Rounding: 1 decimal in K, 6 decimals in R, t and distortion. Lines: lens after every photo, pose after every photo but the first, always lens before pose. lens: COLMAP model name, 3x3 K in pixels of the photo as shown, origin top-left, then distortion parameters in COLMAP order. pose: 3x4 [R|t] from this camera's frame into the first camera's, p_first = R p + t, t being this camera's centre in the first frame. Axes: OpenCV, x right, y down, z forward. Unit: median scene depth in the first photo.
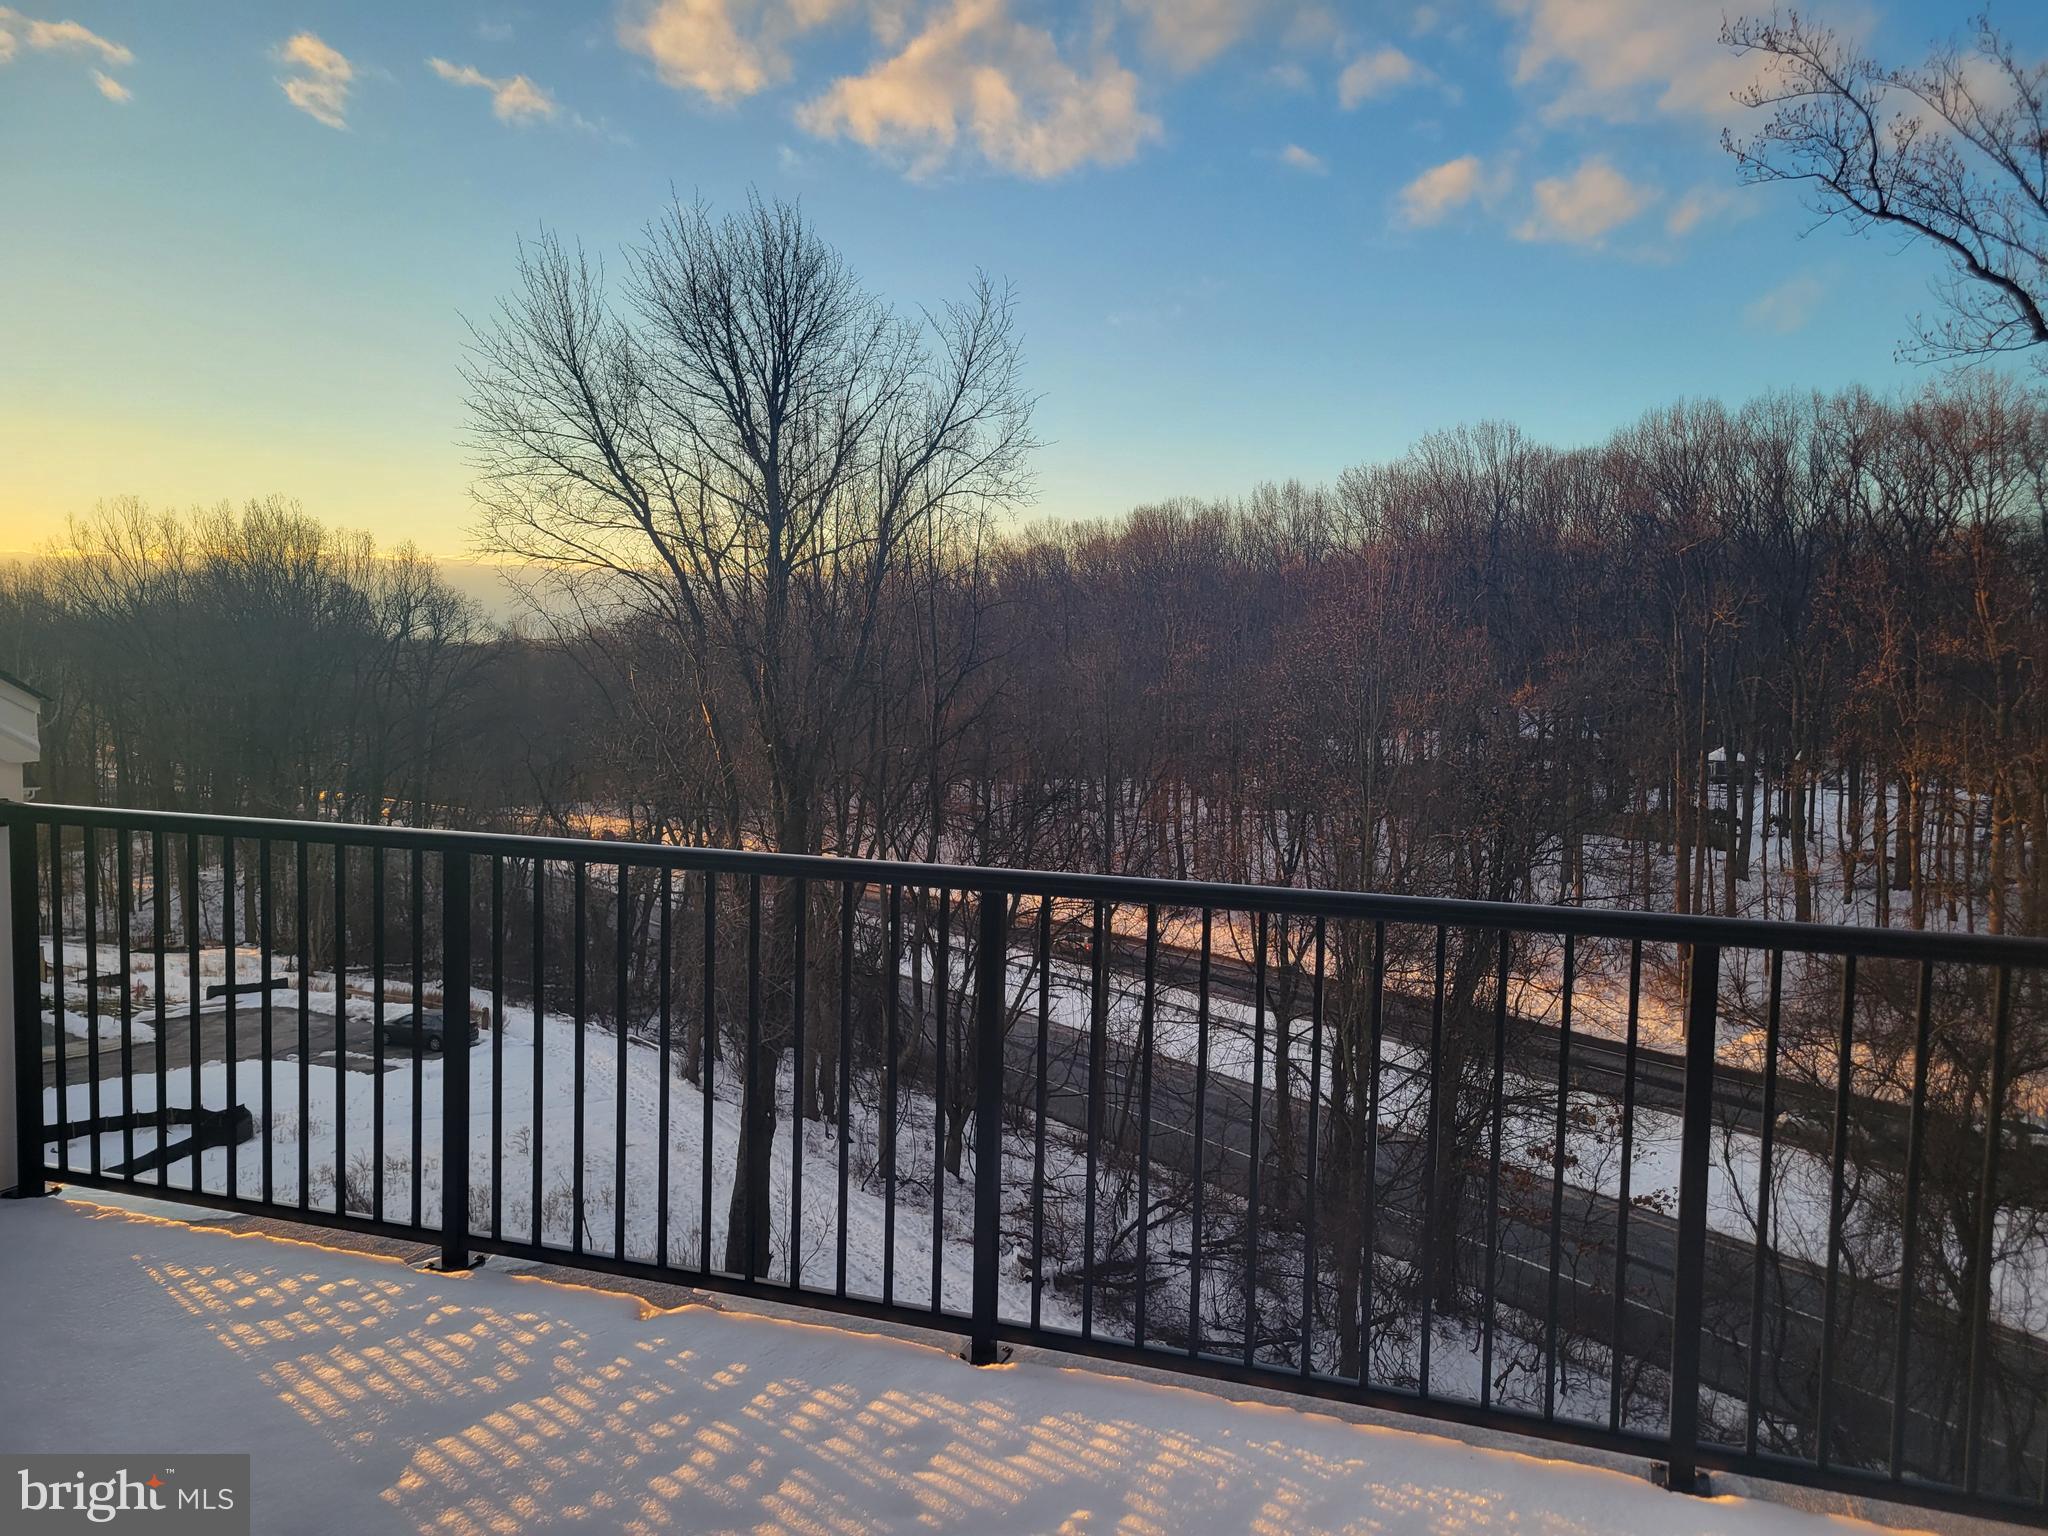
lens RADIAL K [[1598.0, 0, 1024.0], [0, 1598.0, 768.0], [0, 0, 1]] dist [0.037001, -0.002089]
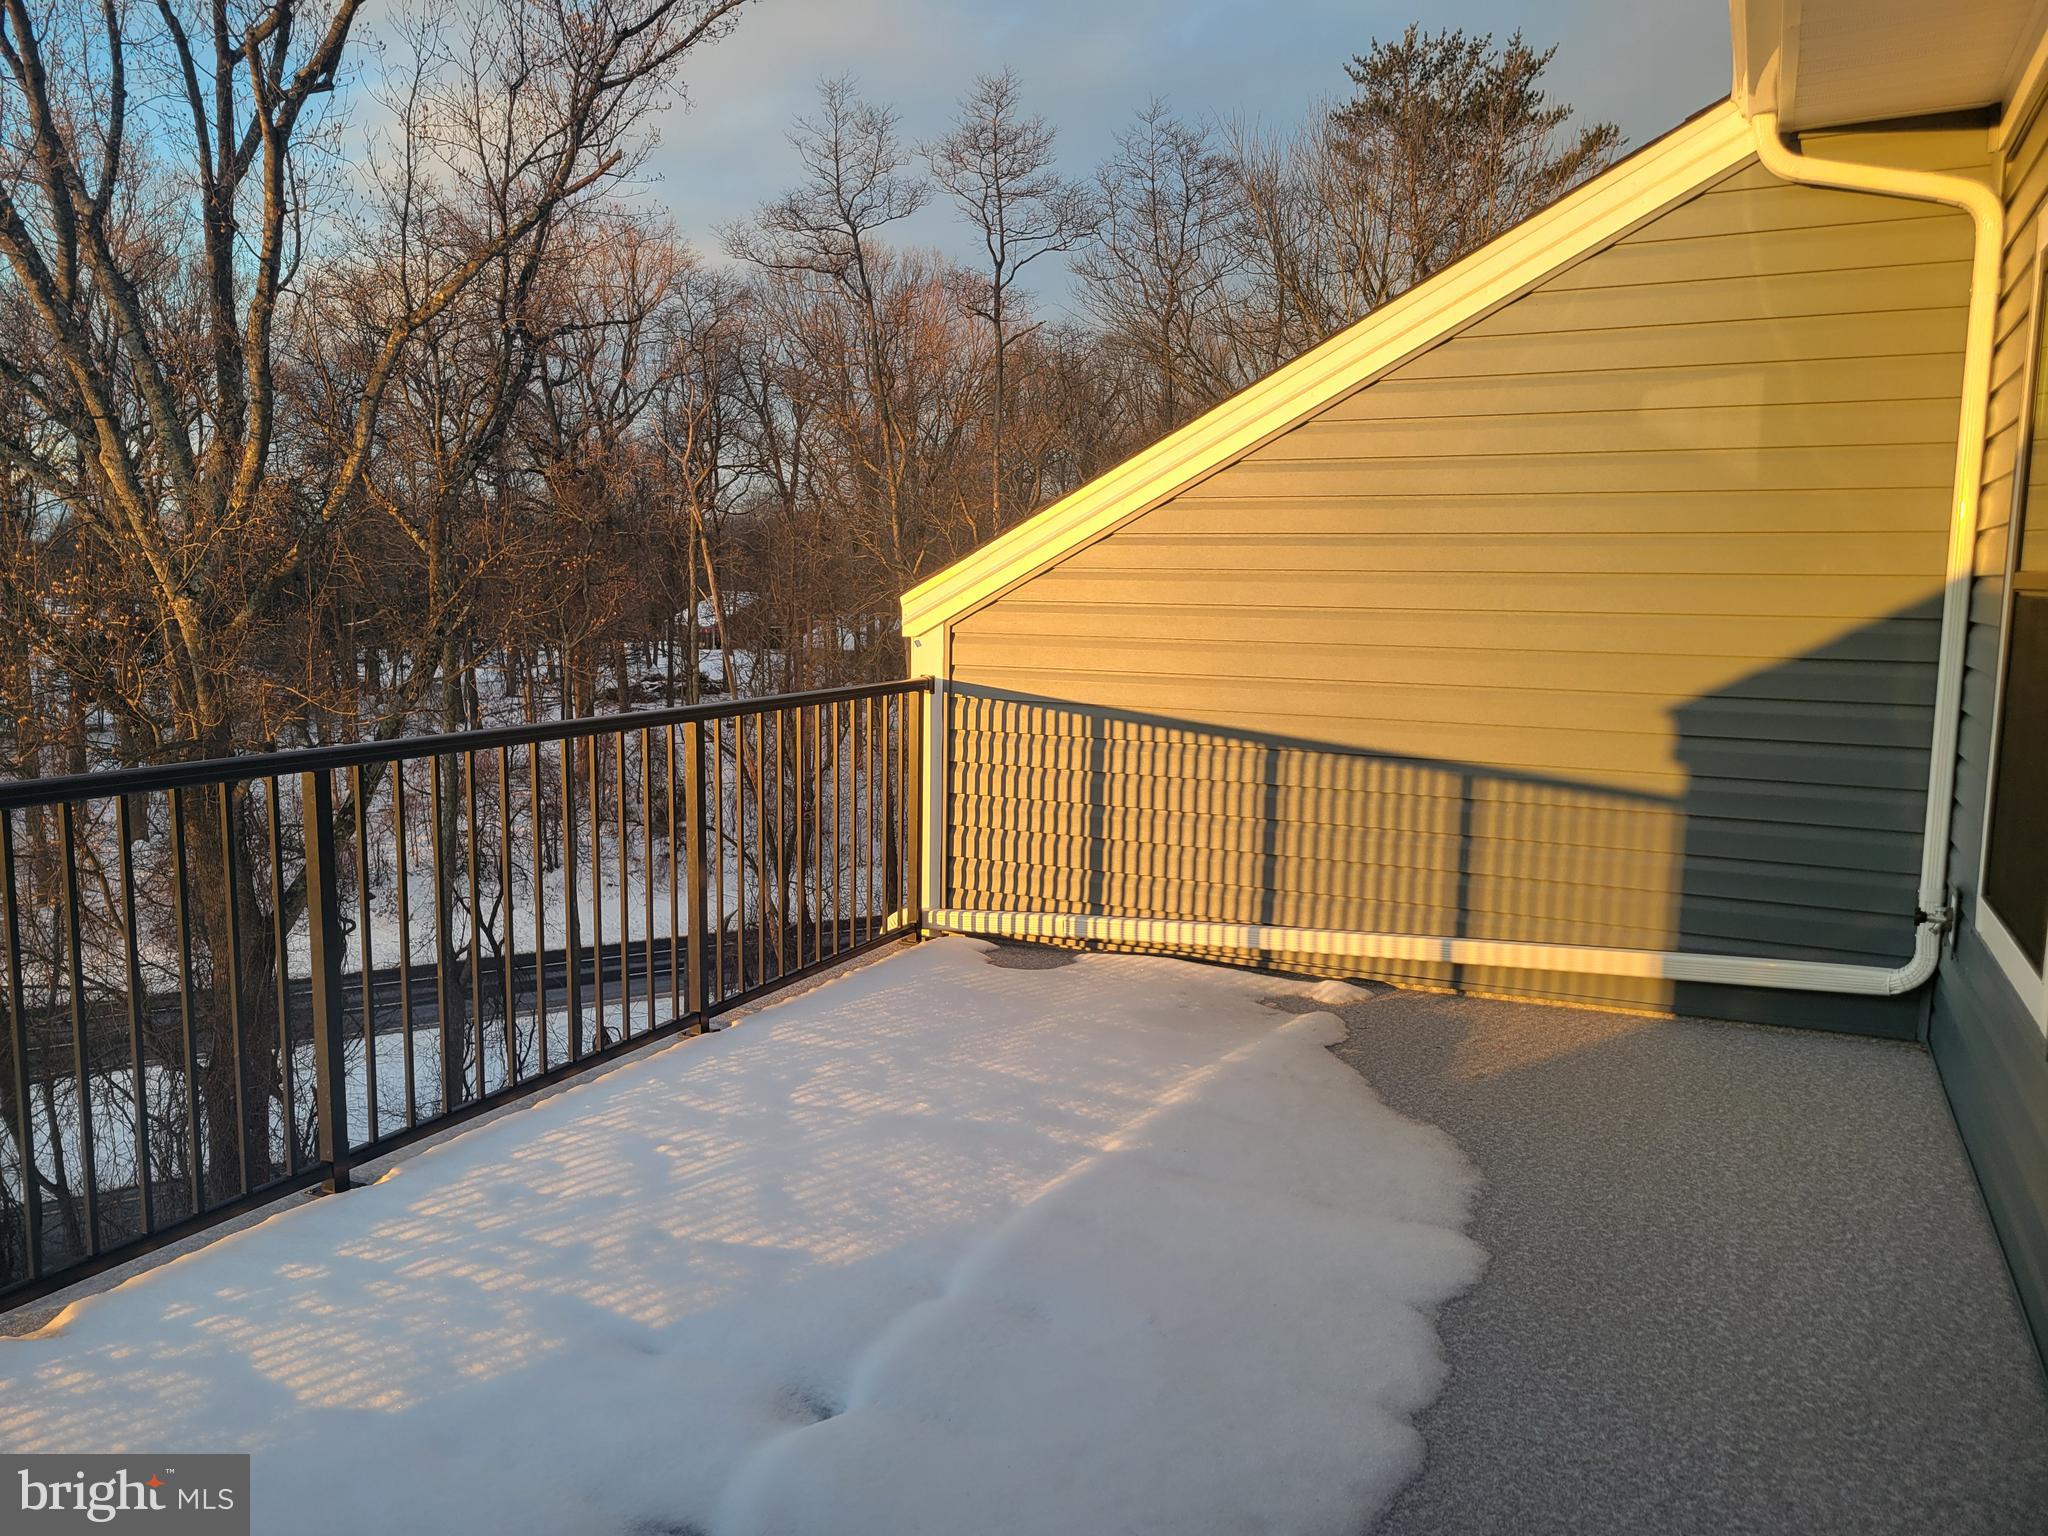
lens RADIAL K [[1534.4, 0, 1024.0], [0, 1534.4, 768.0], [0, 0, 1]] dist [0.069883, -0.001961]
pose [[0.125583, -0.151288, 0.980480, -1.171036], [0.081029, 0.986566, 0.141848, -0.044300], [-0.988769, 0.061633, 0.136154, 0.439035]]
